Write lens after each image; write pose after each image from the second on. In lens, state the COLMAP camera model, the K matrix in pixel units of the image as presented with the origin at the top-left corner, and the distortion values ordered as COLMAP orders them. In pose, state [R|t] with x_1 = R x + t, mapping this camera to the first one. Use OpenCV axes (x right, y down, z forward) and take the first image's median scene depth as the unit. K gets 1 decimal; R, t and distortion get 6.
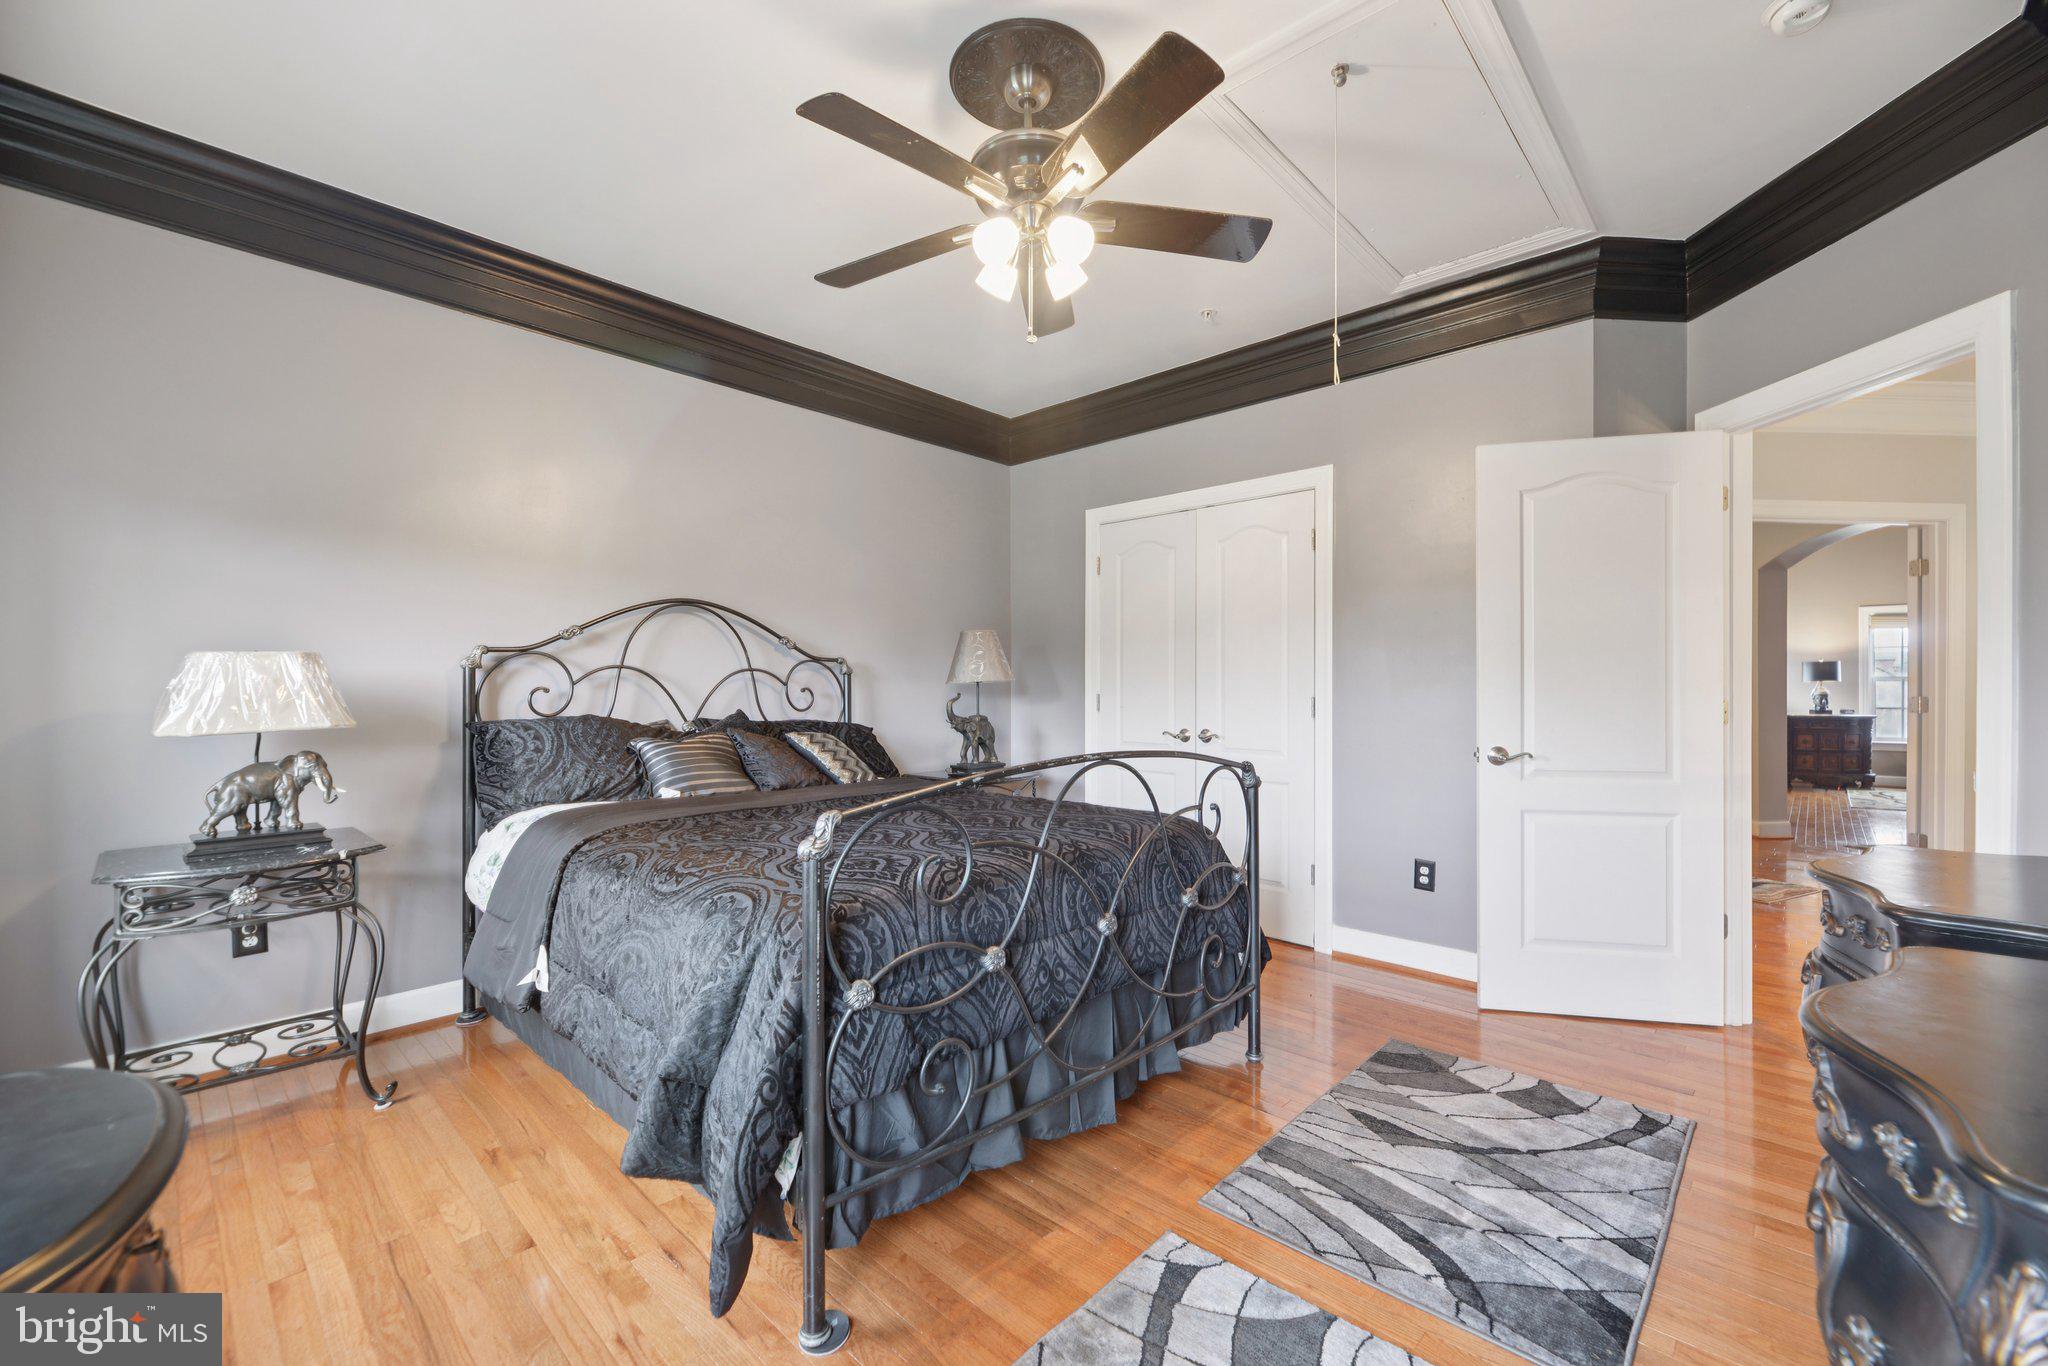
lens RADIAL K [[839.5, 0, 1039.5], [0, 839.5, 685.0], [0, 0, 1]] dist [0.004447, -0.004747]
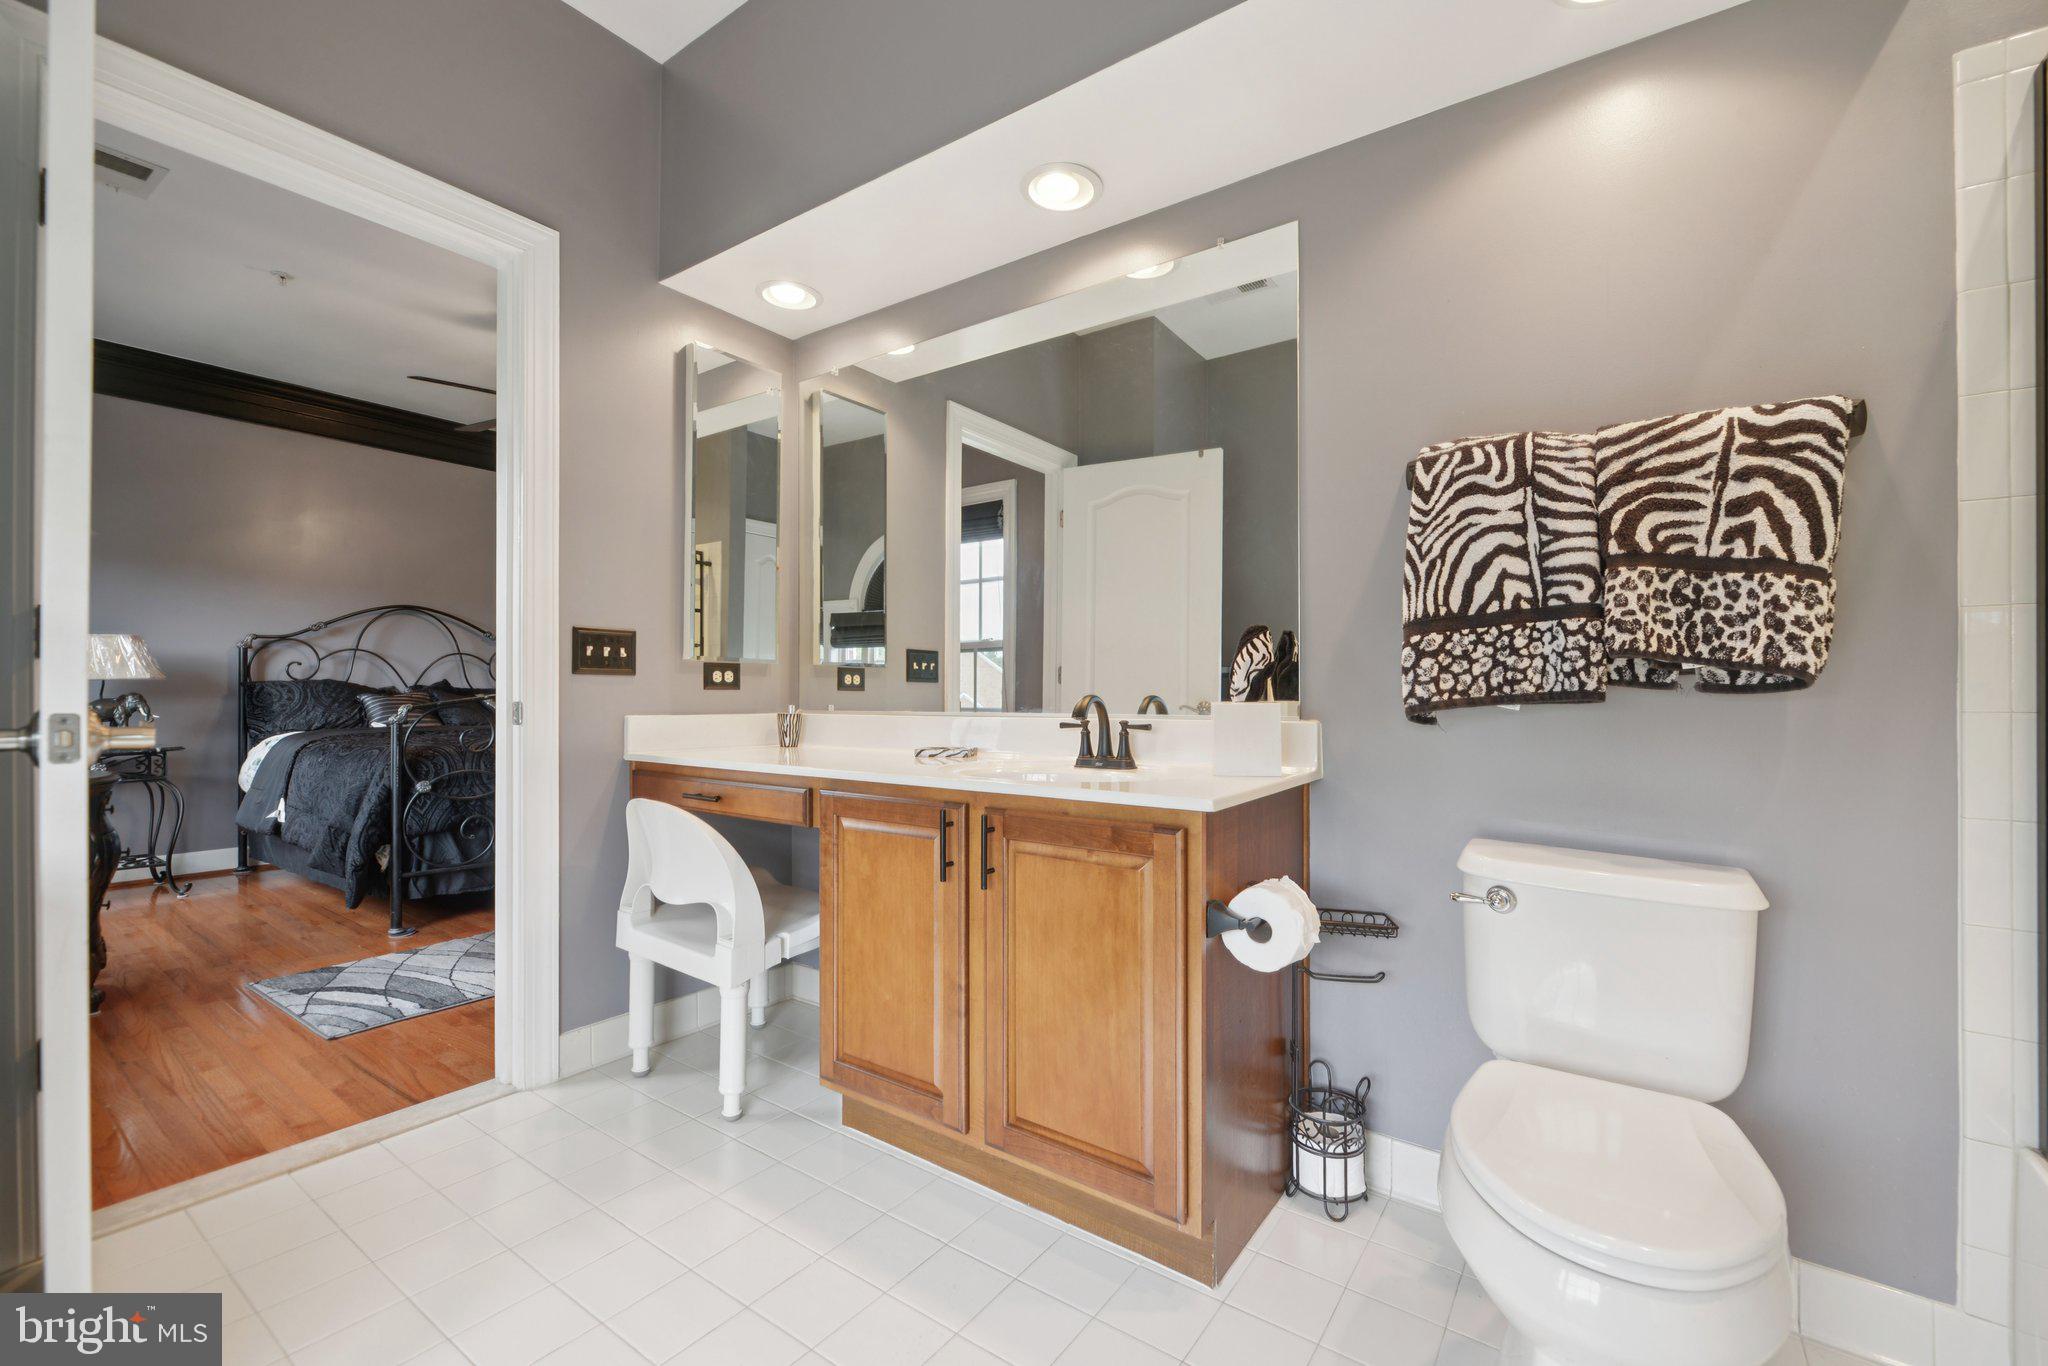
lens RADIAL K [[839.5, 0, 1030.4], [0, 839.5, 689.1], [0, 0, 1]] dist [0.004447, -0.004747]
pose [[0.990790, 0.002595, 0.135380, 0.630321], [-0.002377, 0.999996, -0.001771, 0.062080], [-0.135384, 0.001432, 0.990792, -0.838197]]
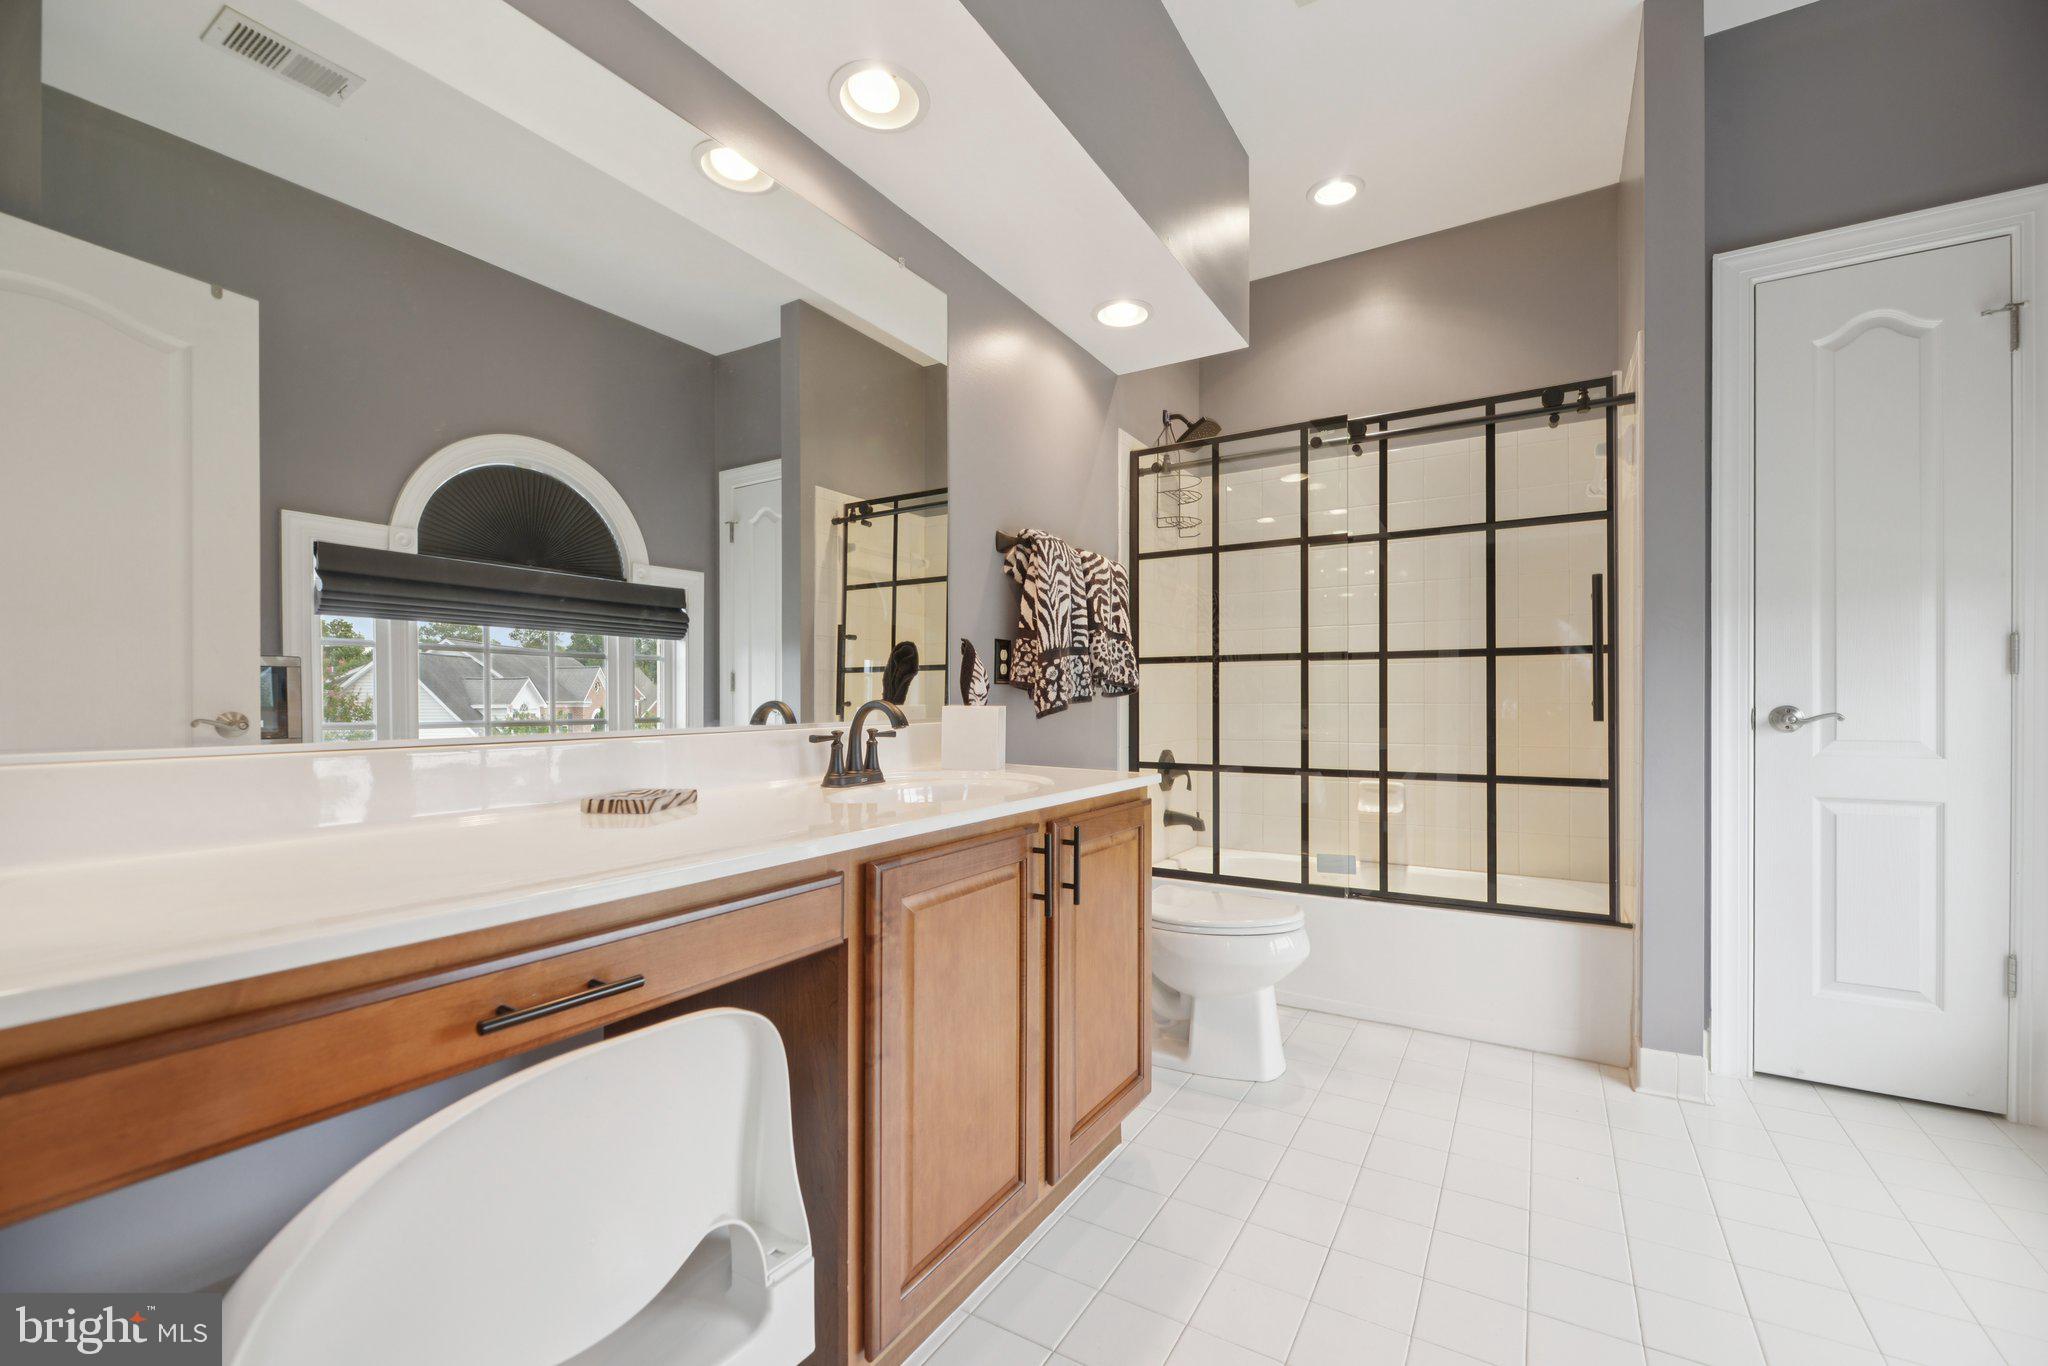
lens RADIAL K [[839.5, 0, 1029.4], [0, 839.5, 701.1], [0, 0, 1]] dist [0.004447, -0.004747]
pose [[-0.200646, 0.000060, 0.979664, -0.961220], [-0.001067, 0.999999, -0.000280, 0.077858], [-0.979663, -0.001102, -0.200646, 1.520267]]
